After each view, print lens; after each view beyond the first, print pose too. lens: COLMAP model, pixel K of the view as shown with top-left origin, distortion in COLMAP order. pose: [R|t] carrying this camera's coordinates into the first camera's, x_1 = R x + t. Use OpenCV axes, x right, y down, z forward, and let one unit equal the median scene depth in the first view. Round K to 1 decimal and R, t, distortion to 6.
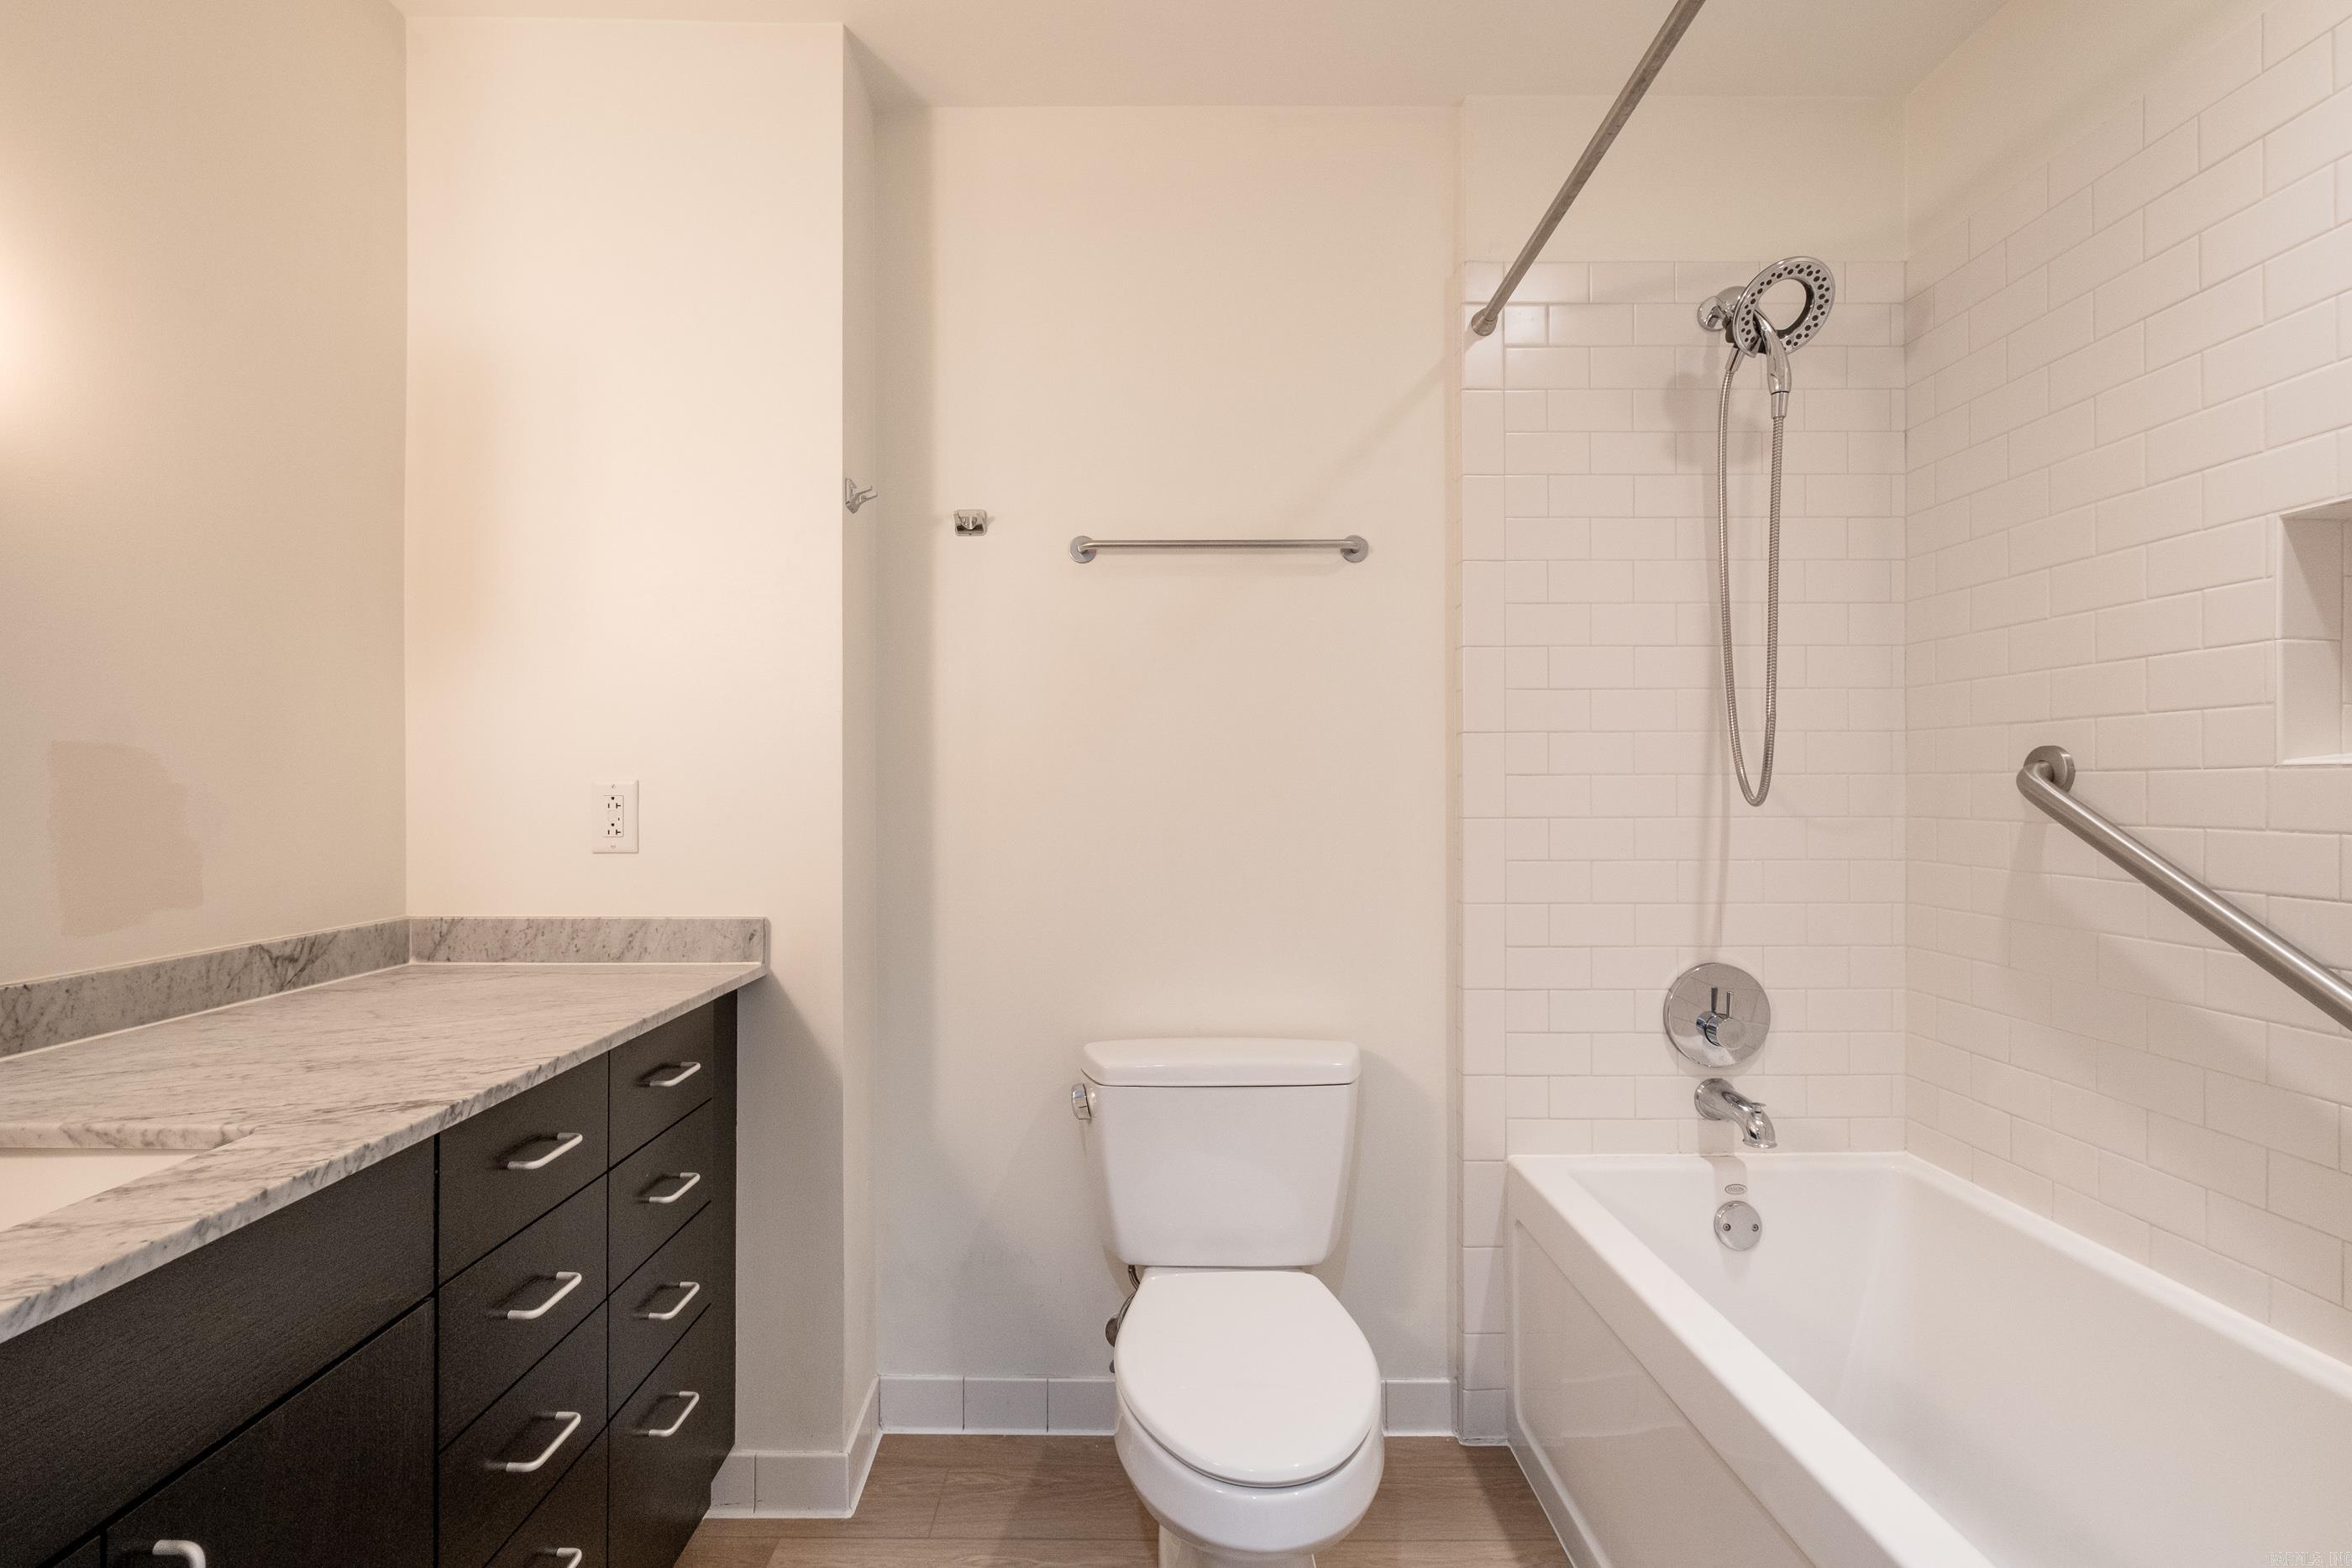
lens RADIAL K [[1043.6, 0, 1128.2], [0, 1043.6, 786.2], [0, 0, 1]] dist [-0.003886, -0.000536]
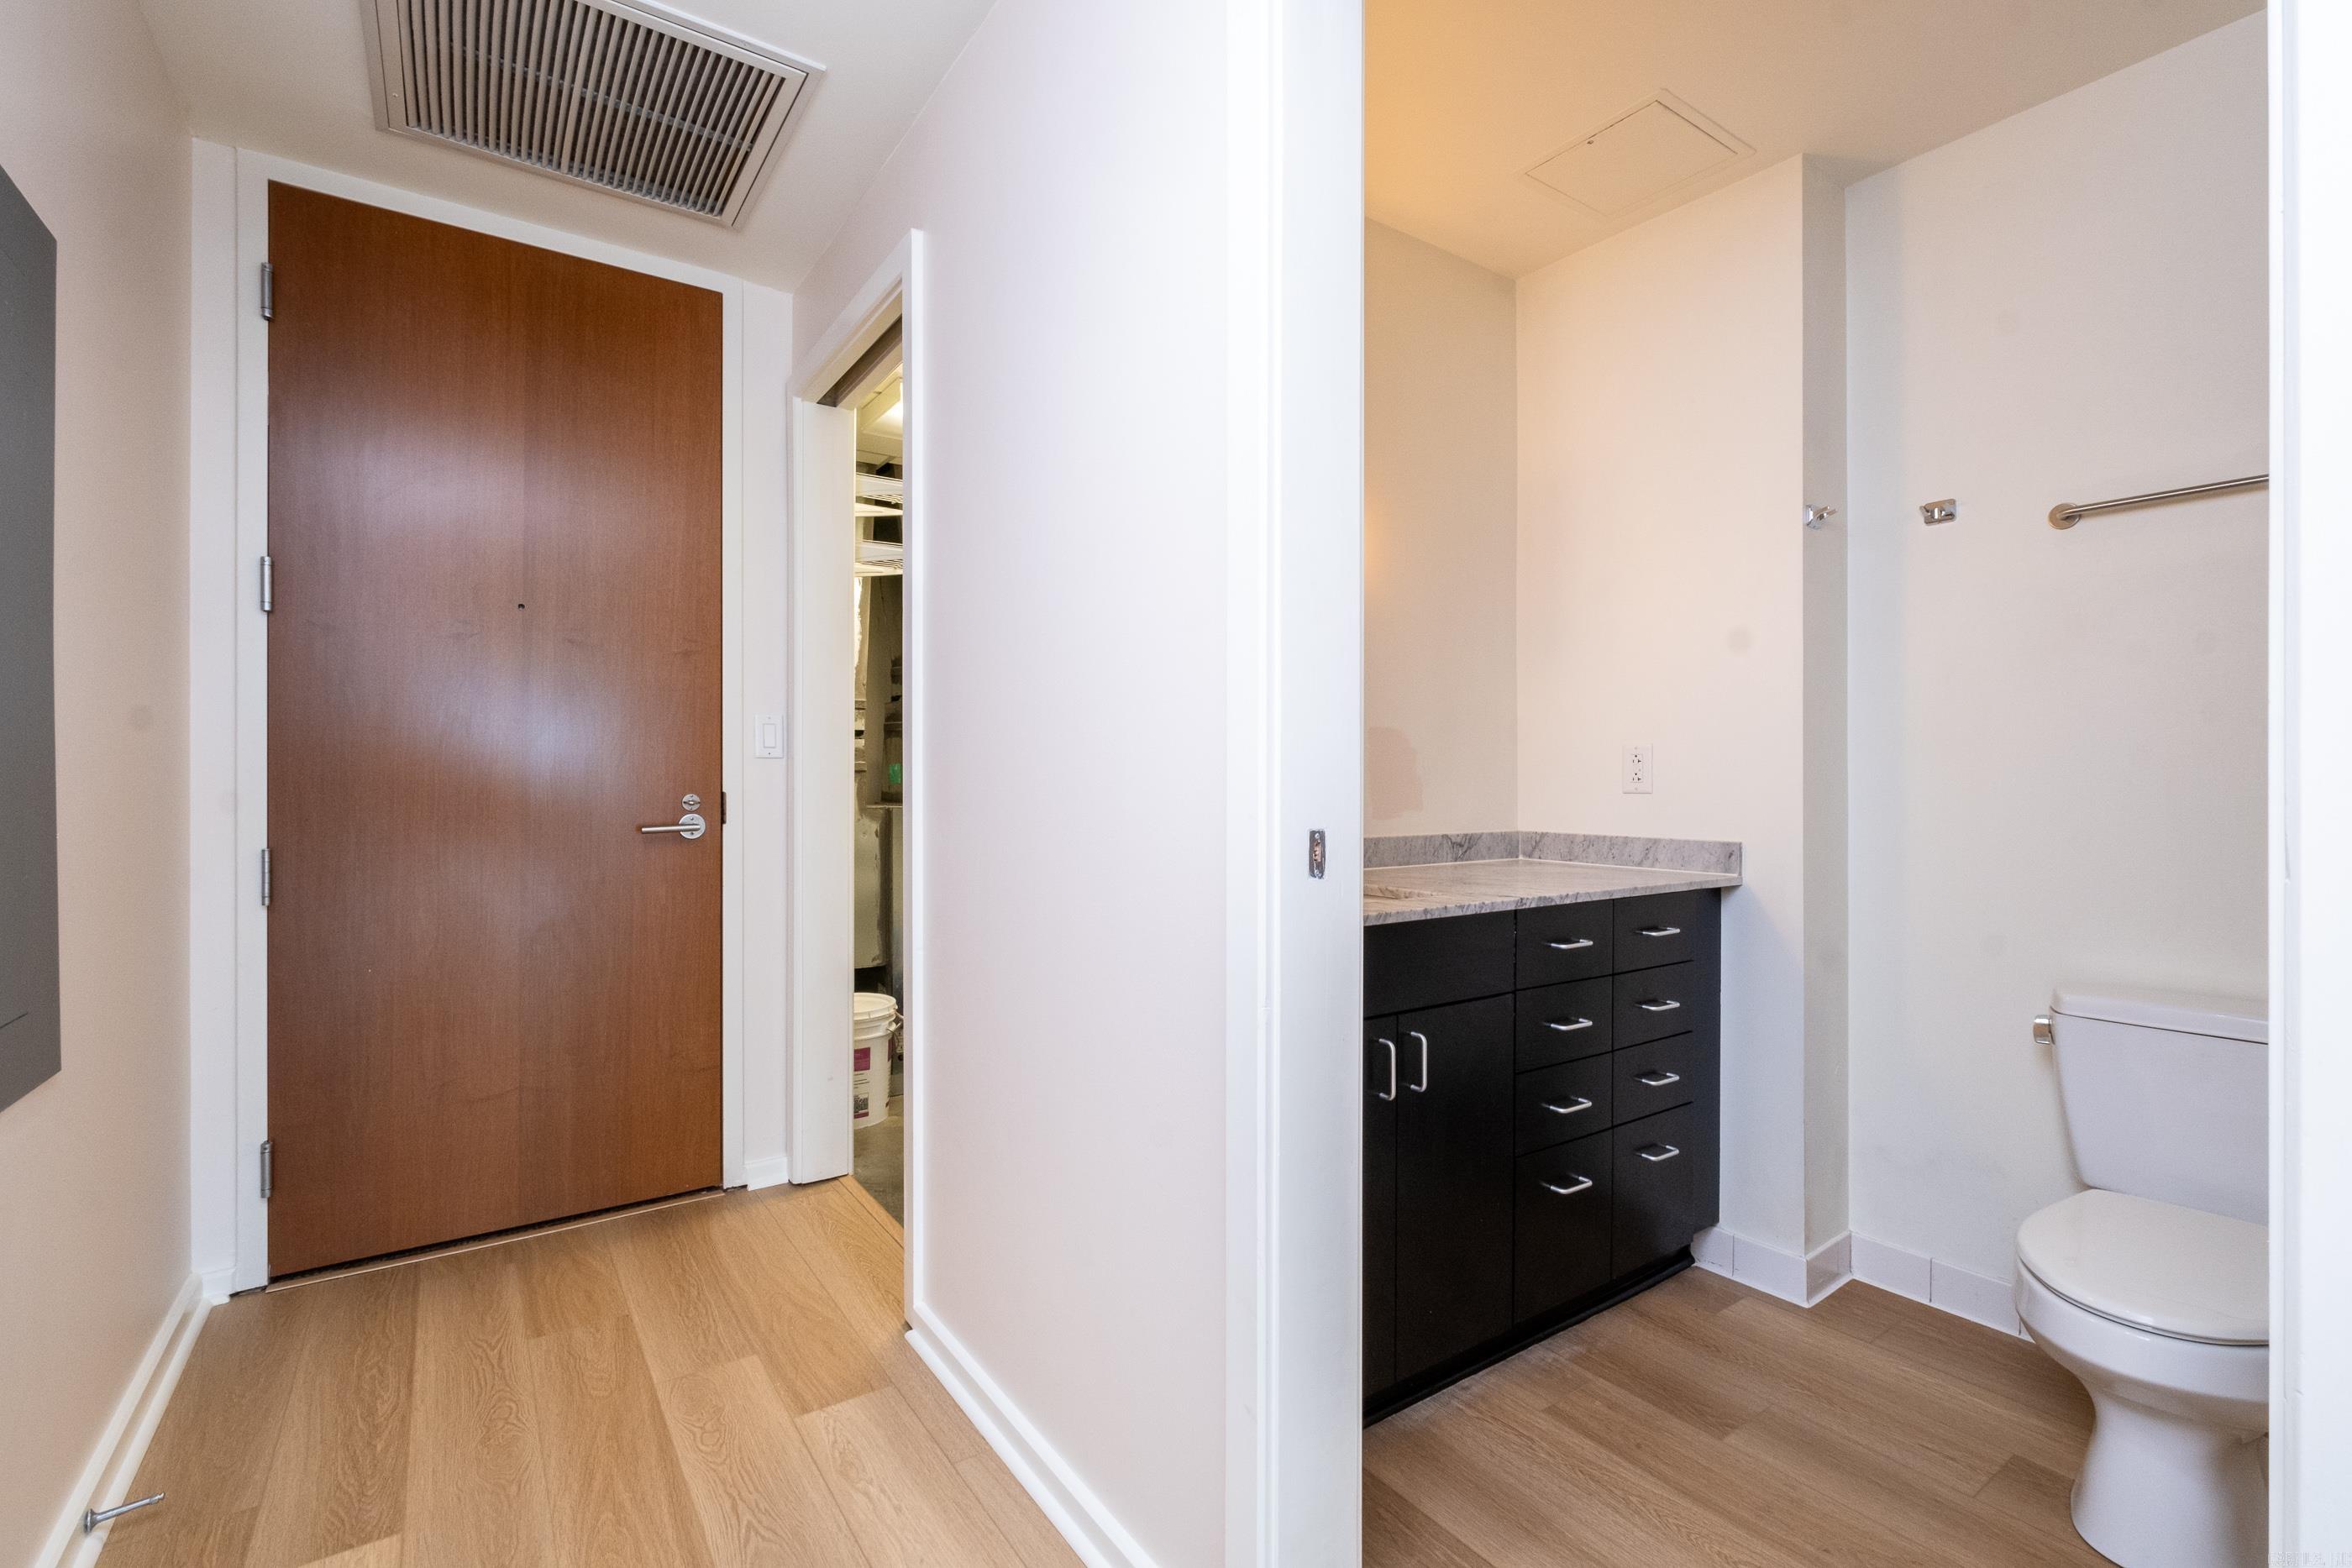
lens RADIAL K [[1045.4, 0, 1191.6], [0, 1045.4, 777.8], [0, 0, 1]] dist [-0.005310, -0.000628]
pose [[0.590932, -0.000288, -0.806722, 0.334908], [0.001741, 0.999998, 0.000918, 0.040798], [0.806720, -0.001946, 0.590931, -0.391552]]
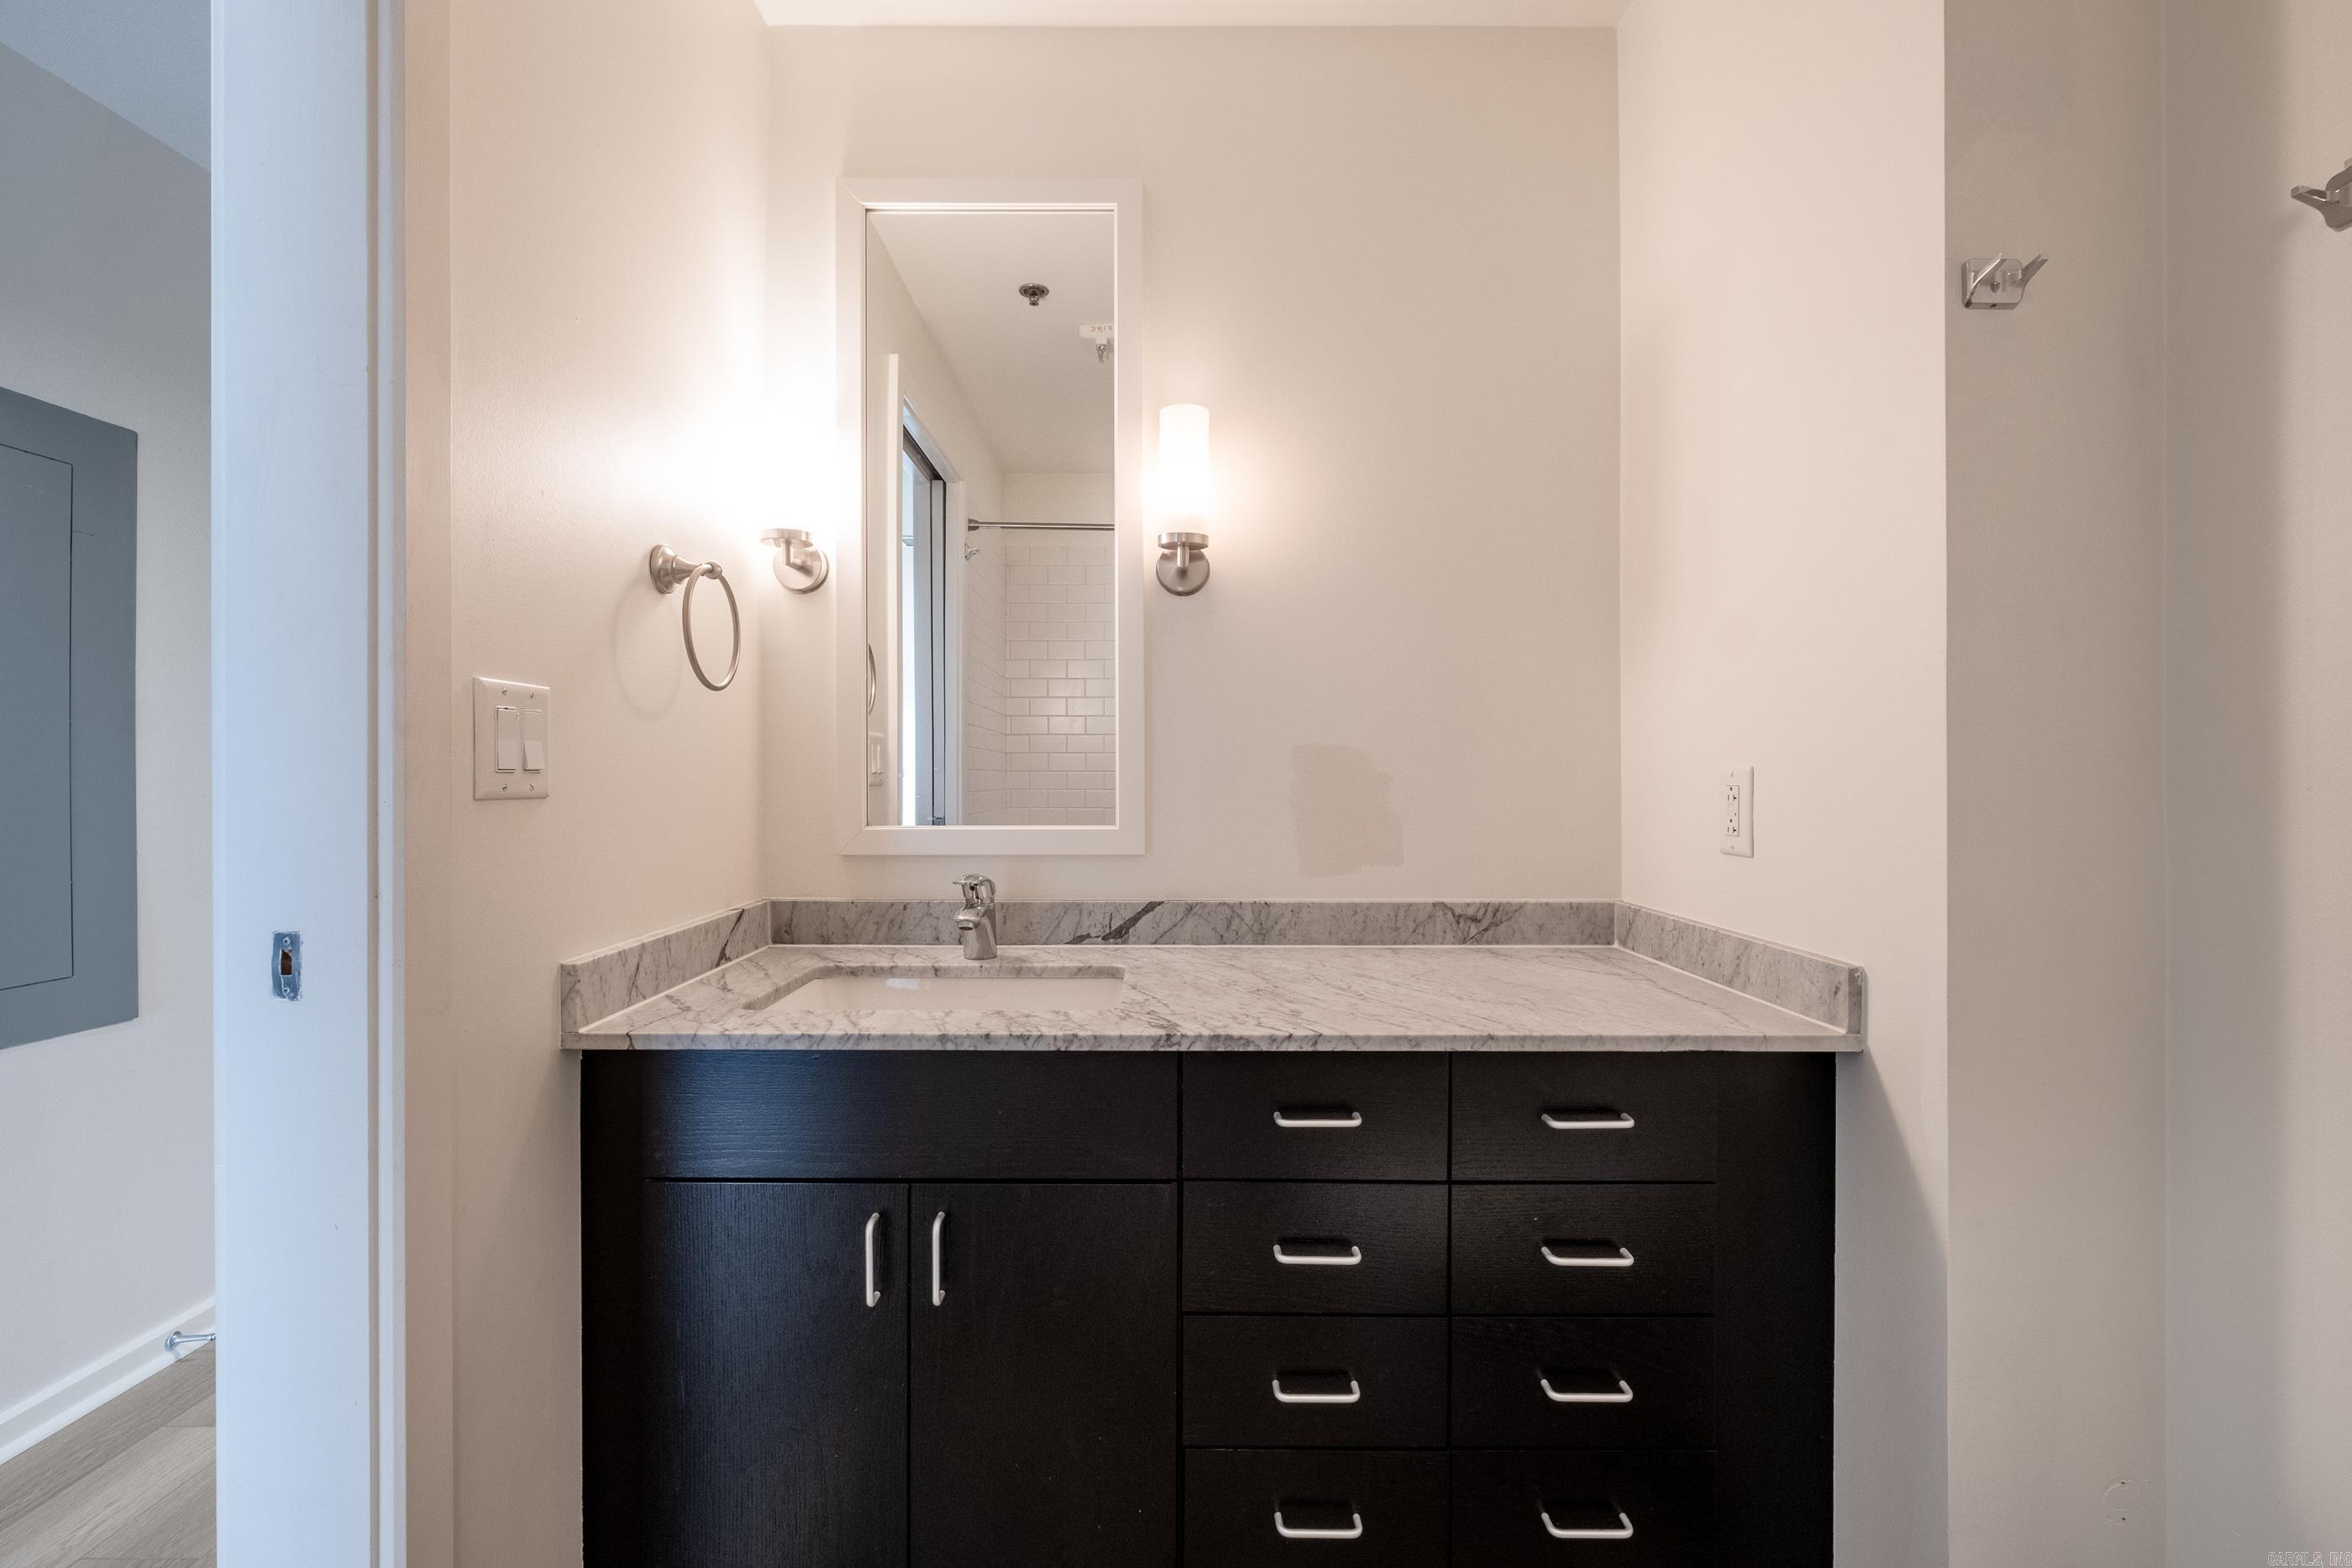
lens RADIAL K [[1045.4, 0, 1191.6], [0, 1045.4, 777.8], [0, 0, 1]] dist [-0.005310, -0.000628]
pose [[0.020427, 0.005330, -0.999777, 0.333200], [0.002464, 0.999982, 0.005381, -0.002581], [0.999788, -0.002574, 0.020413, 0.565128]]
